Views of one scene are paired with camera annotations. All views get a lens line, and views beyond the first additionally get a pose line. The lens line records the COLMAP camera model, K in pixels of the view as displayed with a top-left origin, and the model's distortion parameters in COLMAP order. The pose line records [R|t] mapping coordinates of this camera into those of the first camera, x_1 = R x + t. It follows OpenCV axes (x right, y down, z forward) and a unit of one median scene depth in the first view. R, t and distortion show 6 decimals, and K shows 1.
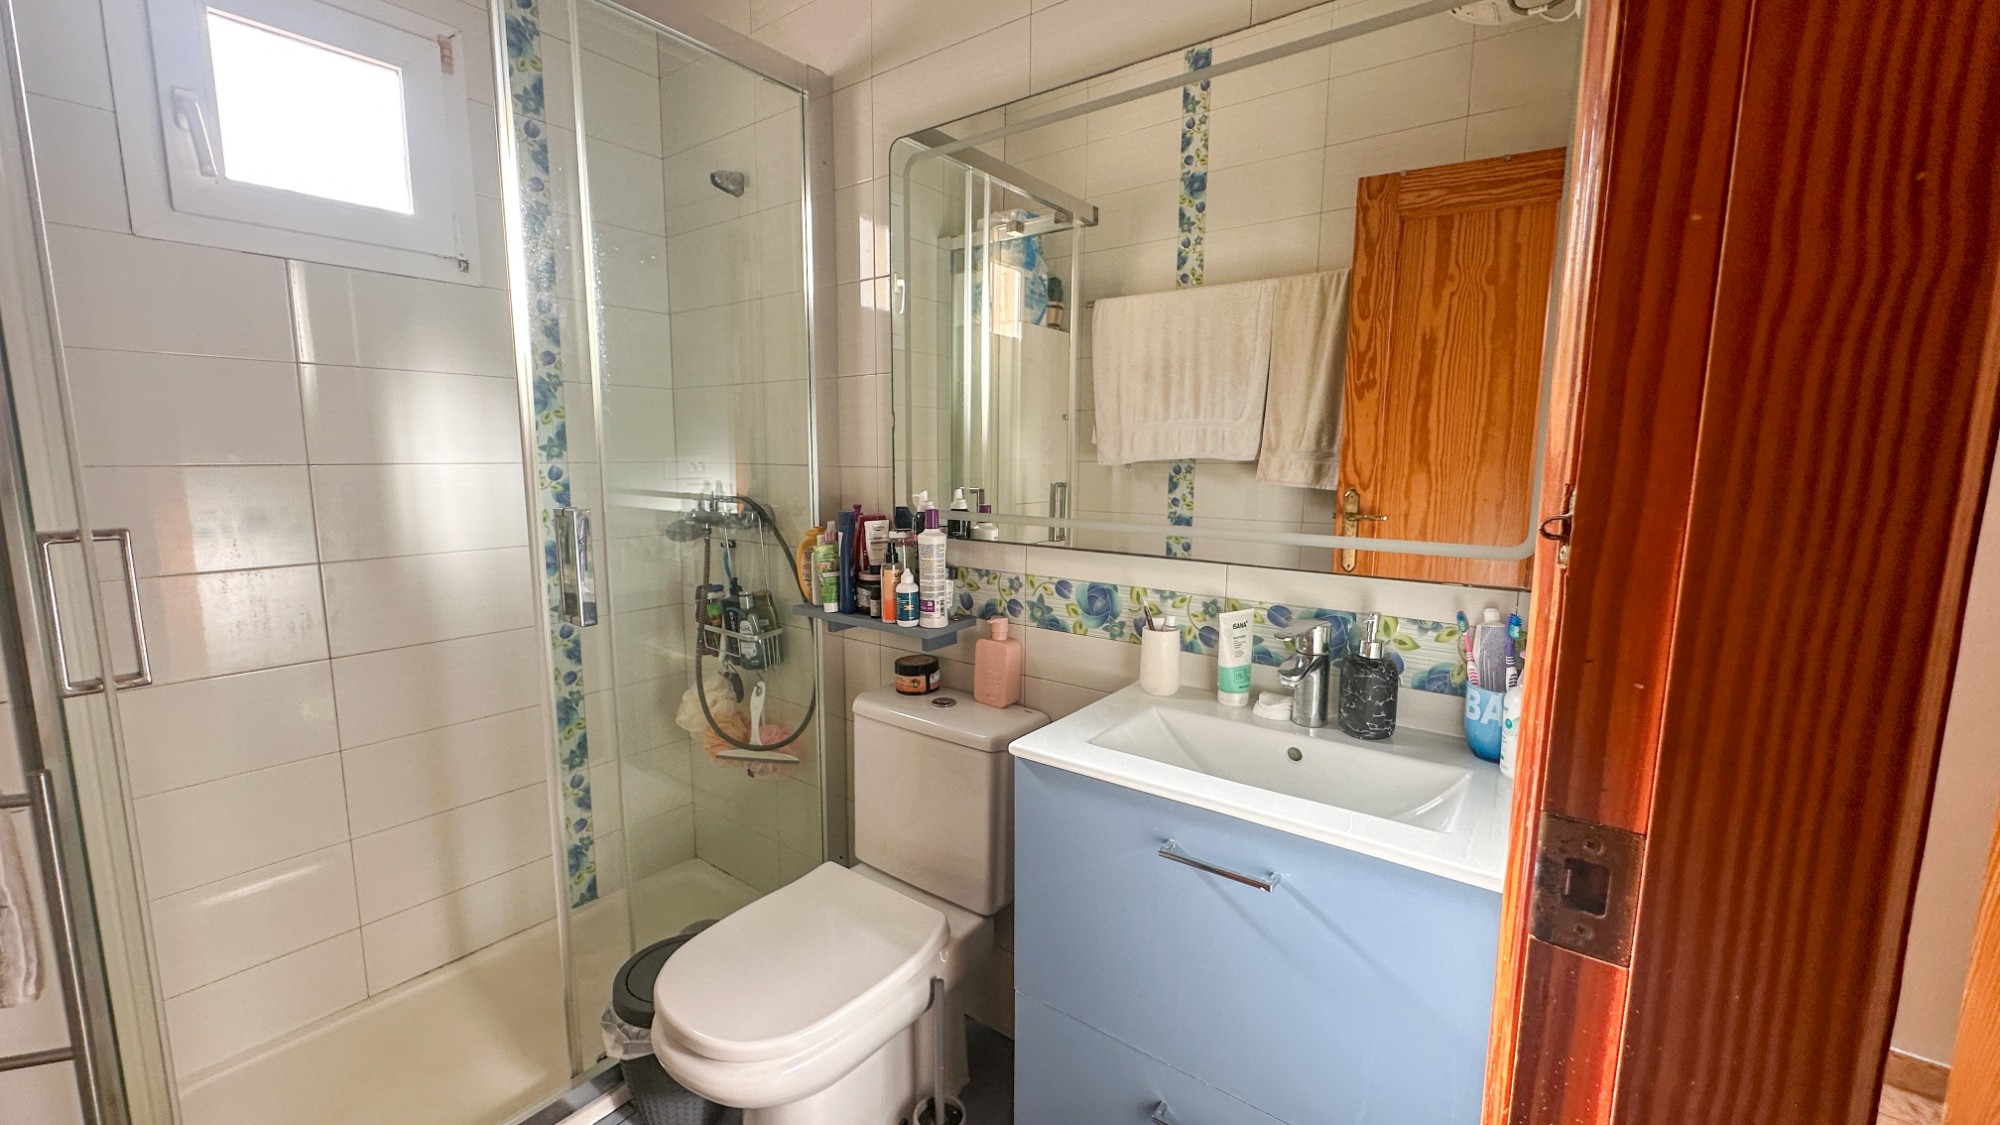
lens RADIAL K [[794.9, 0, 1002.3], [0, 794.9, 563.8], [0, 0, 1]] dist [0.003371, -0.000127]
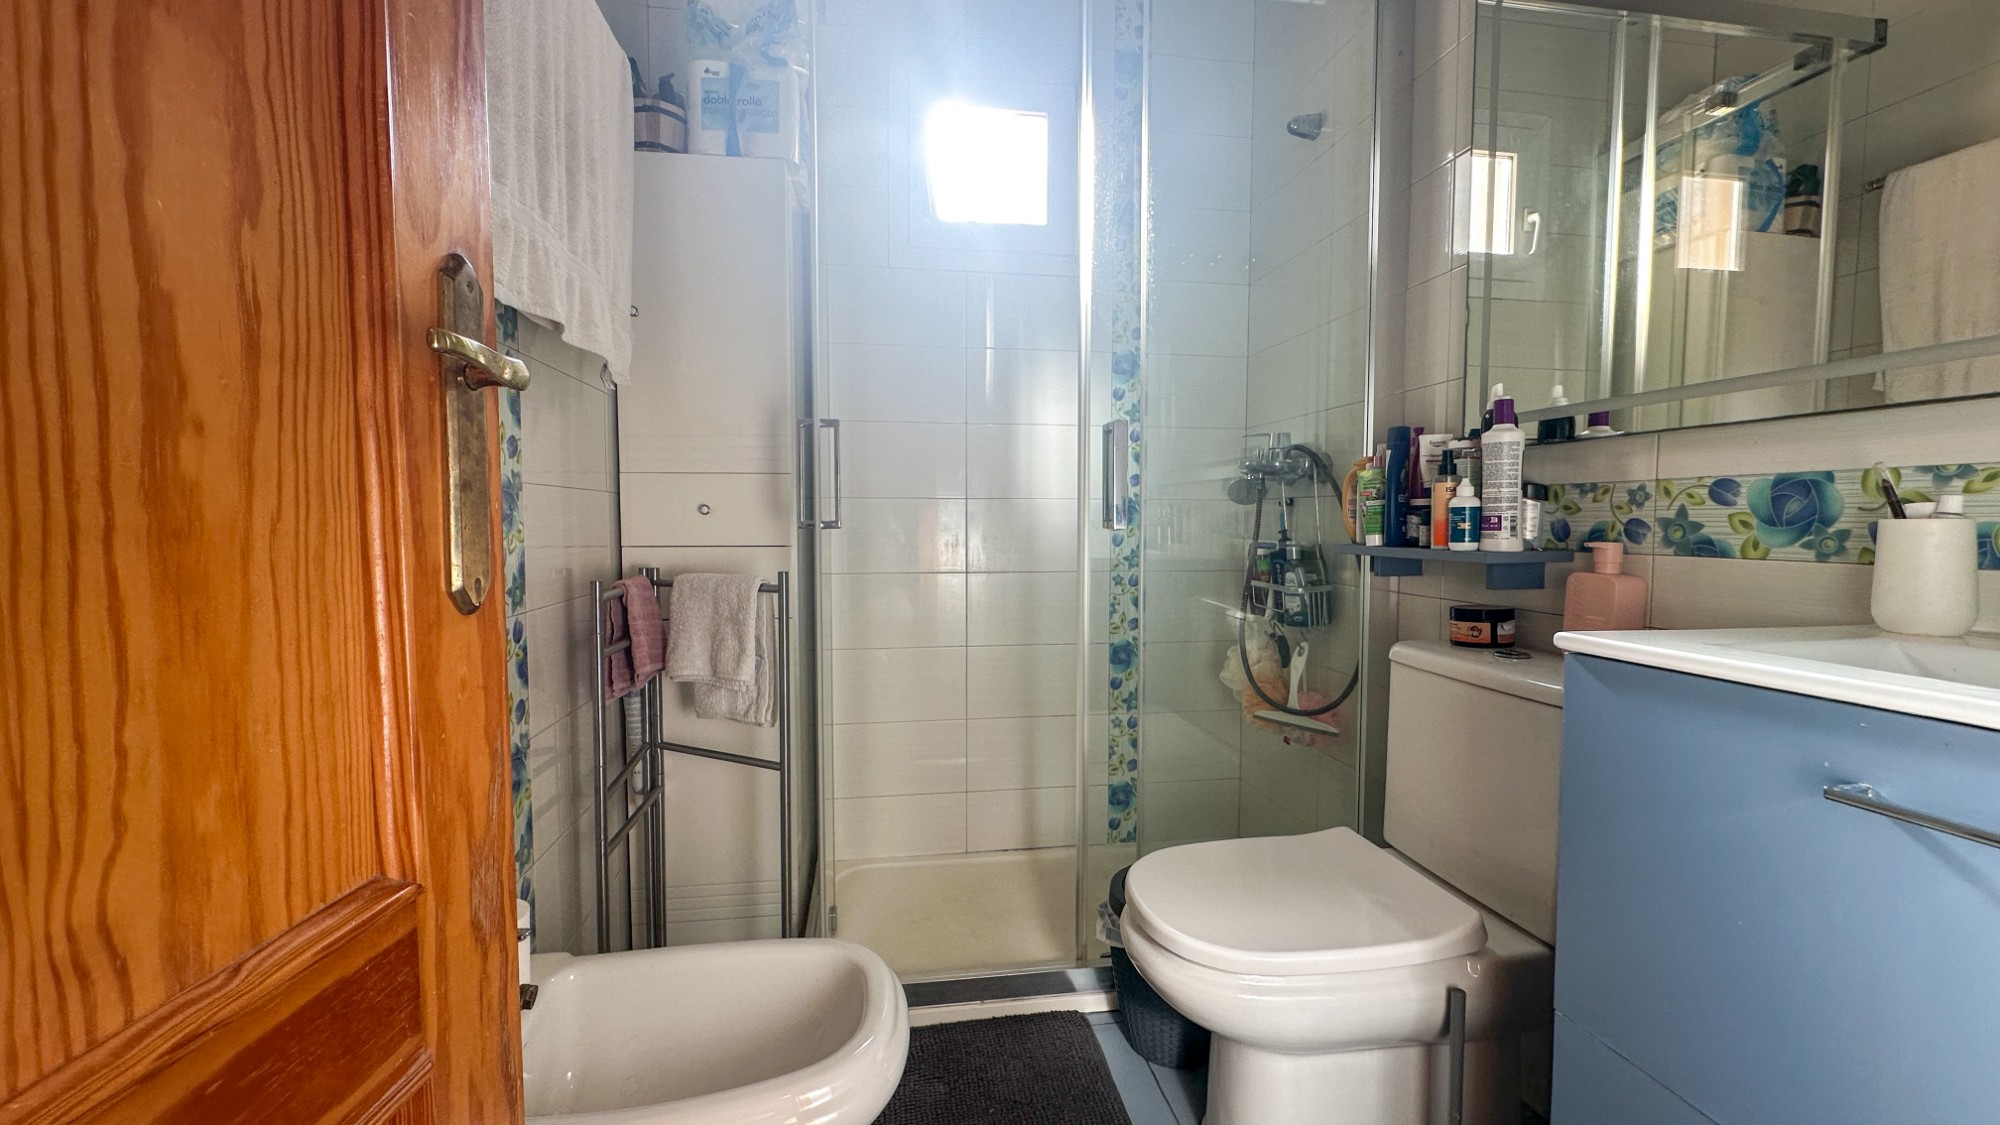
lens RADIAL K [[794.9, 0, 1011.6], [0, 794.9, 565.7], [0, 0, 1]] dist [0.003371, -0.000127]
pose [[0.729640, 0.031129, -0.683123, 0.090918], [-0.090566, 0.994562, -0.051413, 0.165487], [0.677808, 0.099380, 0.728492, 0.106715]]
